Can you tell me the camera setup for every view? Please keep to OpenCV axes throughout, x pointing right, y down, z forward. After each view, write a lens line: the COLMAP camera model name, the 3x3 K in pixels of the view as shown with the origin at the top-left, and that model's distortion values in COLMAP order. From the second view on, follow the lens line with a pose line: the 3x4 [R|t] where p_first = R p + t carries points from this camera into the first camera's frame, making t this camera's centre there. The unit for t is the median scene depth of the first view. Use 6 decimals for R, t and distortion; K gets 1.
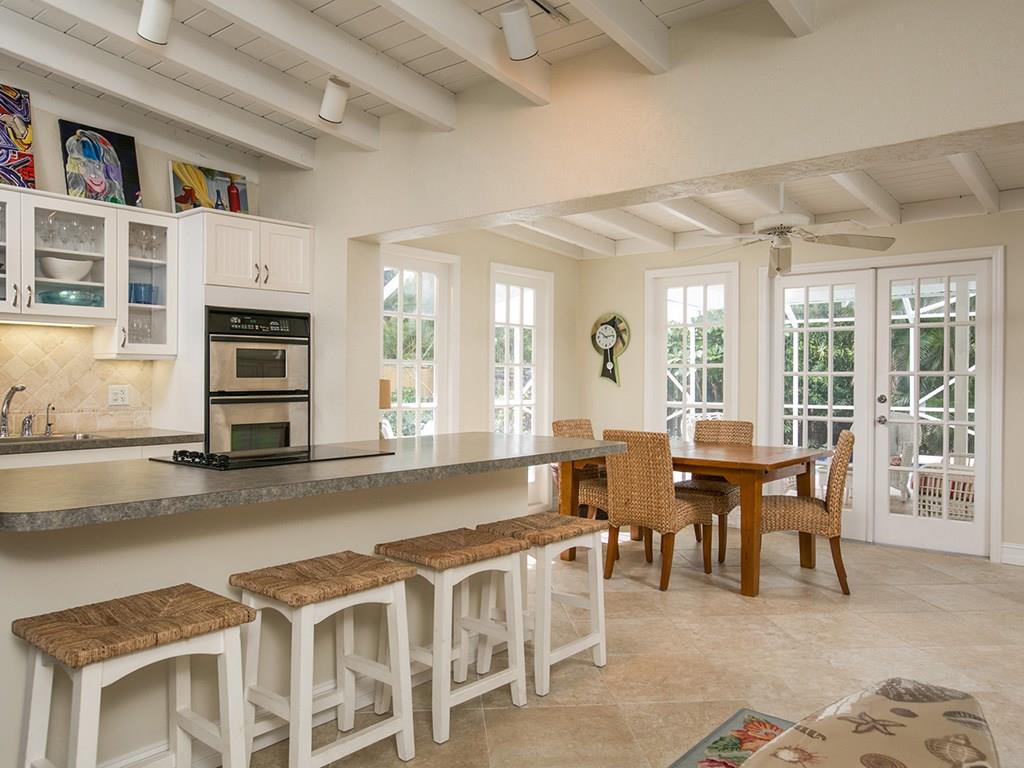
lens RADIAL K [[771.4, 0, 505.2], [0, 771.4, 377.9], [0, 0, 1]] dist [-0.000927, 0.004432]
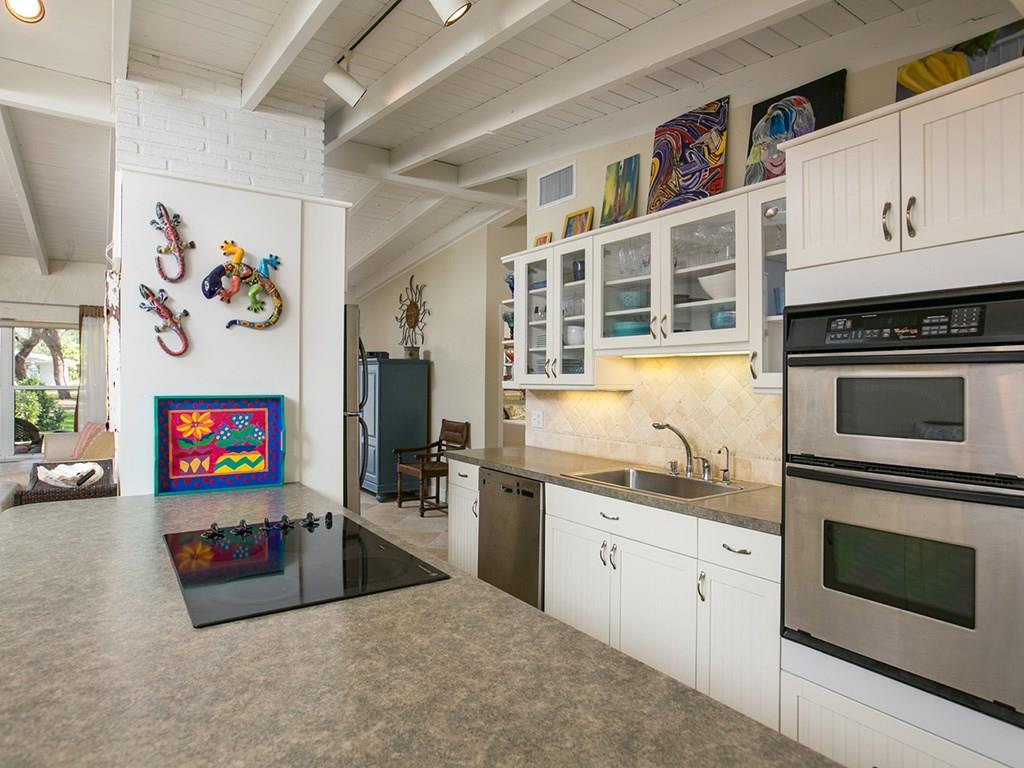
lens RADIAL K [[596.1, 0, 516.4], [0, 596.1, 375.6], [0, 0, 1]] dist [-0.033682, 0.015467]
pose [[-0.258420, -0.012947, -0.965946, 0.095408], [-0.007554, 0.999907, -0.011381, -0.032502], [0.966003, 0.004356, -0.258494, 0.867663]]
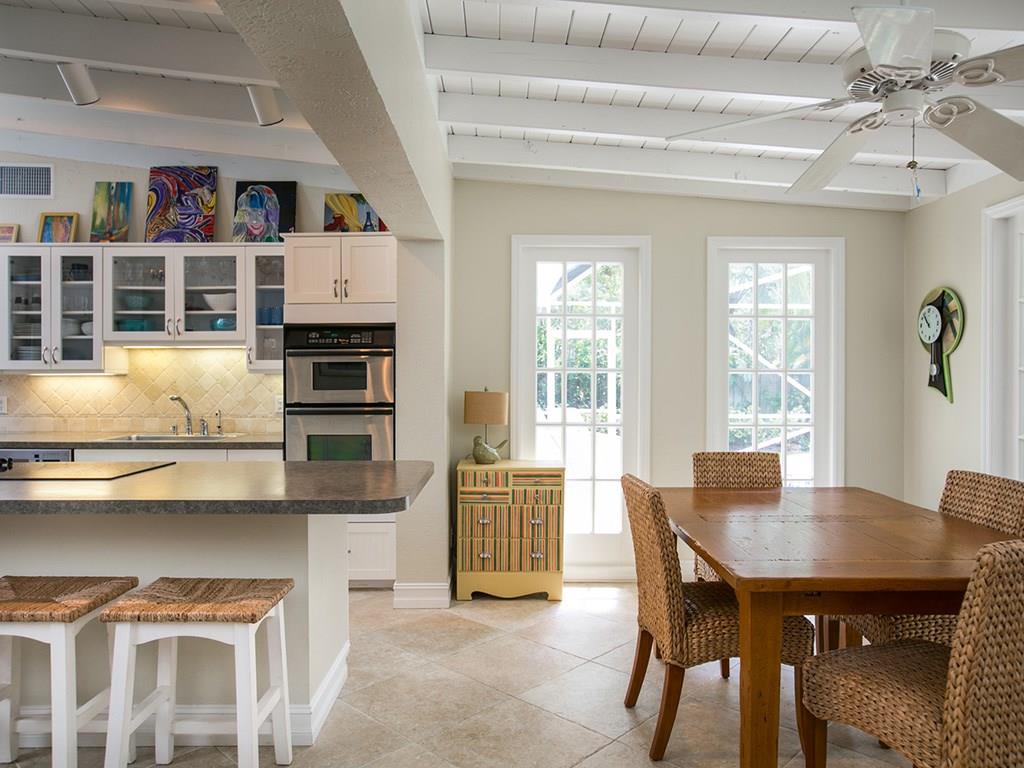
lens RADIAL K [[706.1, 0, 505.4], [0, 706.1, 389.0], [0, 0, 1]] dist [-0.052953, 0.037958]
pose [[0.647422, 0.004663, -0.762117, 0.531135], [0.002158, 0.999966, 0.007951, -0.008672], [0.762129, -0.006792, 0.647390, 0.565838]]
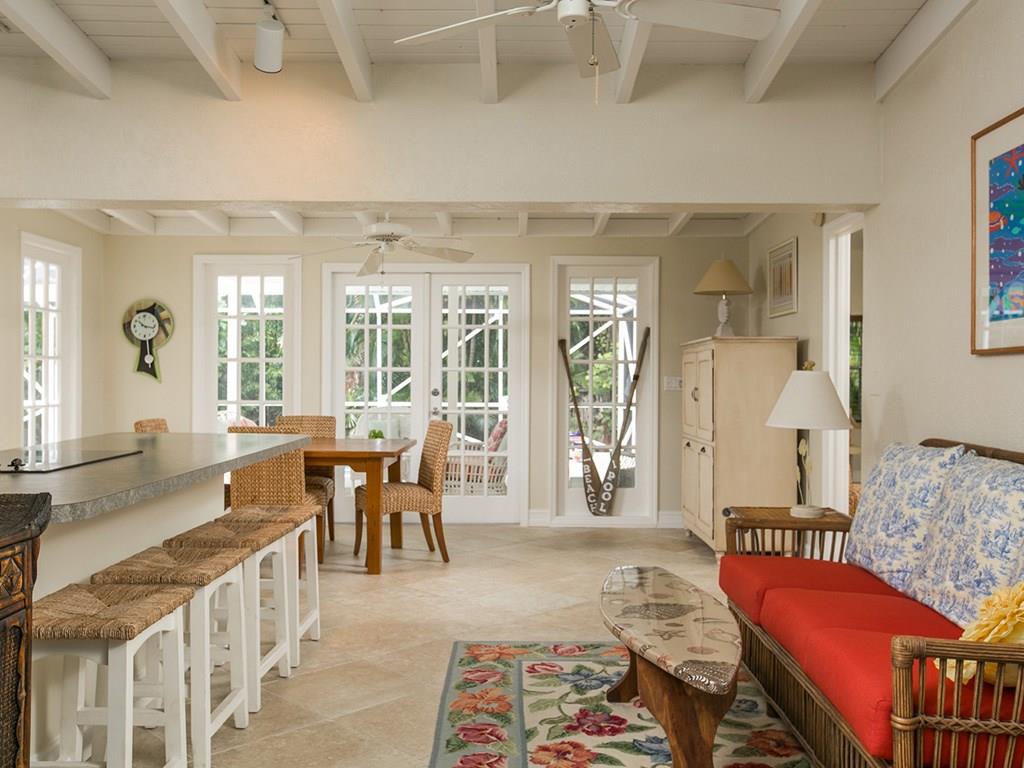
lens RADIAL K [[937.1, 0, 511.1], [0, 937.1, 380.9], [0, 0, 1]] dist [-0.010166, 0.000000]
pose [[0.772777, -0.005490, 0.634654, -0.344578], [-0.000220, 0.999960, 0.008917, -0.001266], [-0.634678, -0.007031, 0.772745, -0.128243]]
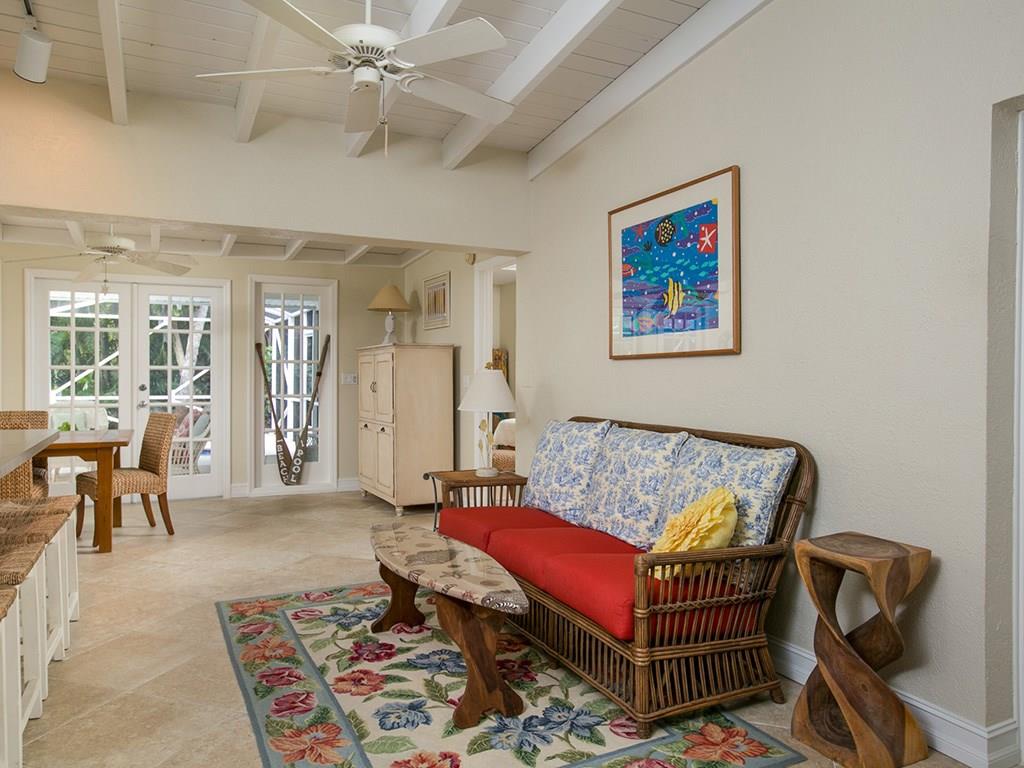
lens RADIAL K [[706.1, 0, 516.8], [0, 706.1, 382.1], [0, 0, 1]] dist [-0.052953, 0.037958]
pose [[0.392819, -0.015709, 0.919482, -0.397080], [-0.000999, 0.999846, 0.017509, -0.002990], [-0.919615, -0.007796, 0.392743, -0.013233]]
